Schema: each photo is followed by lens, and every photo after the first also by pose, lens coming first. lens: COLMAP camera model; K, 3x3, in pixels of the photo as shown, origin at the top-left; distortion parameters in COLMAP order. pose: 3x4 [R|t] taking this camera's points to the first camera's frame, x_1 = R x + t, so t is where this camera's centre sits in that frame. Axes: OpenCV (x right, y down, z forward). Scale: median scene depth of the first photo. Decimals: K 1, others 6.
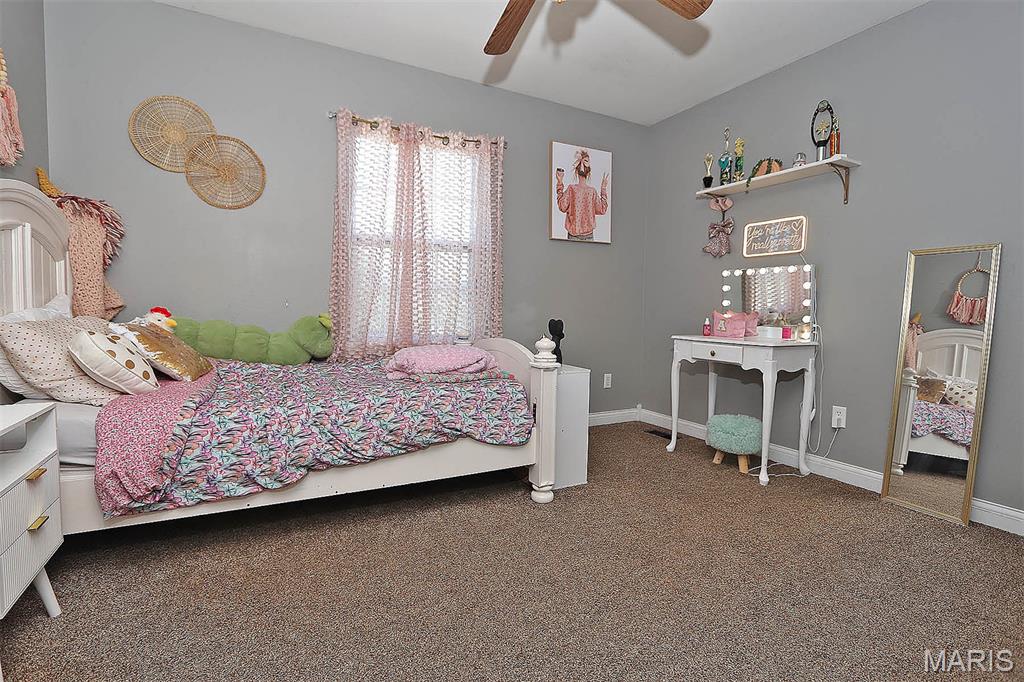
lens RADIAL K [[471.5, 0, 507.8], [0, 471.5, 339.4], [0, 0, 1]] dist [-0.011385, 0.000168]
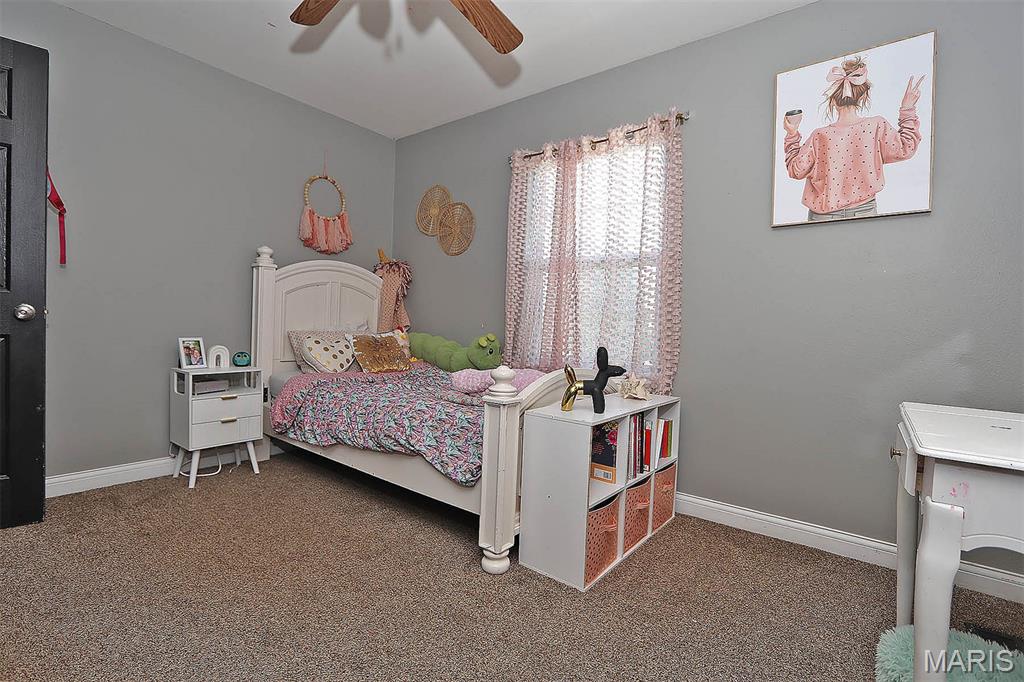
lens RADIAL K [[471.5, 0, 509.0], [0, 471.5, 341.9], [0, 0, 1]] dist [-0.011385, 0.000168]
pose [[0.414218, 0.032869, -0.909584, 0.516866], [-0.086328, 0.996261, -0.003312, -0.026552], [0.906075, 0.079894, 0.415507, 0.425436]]
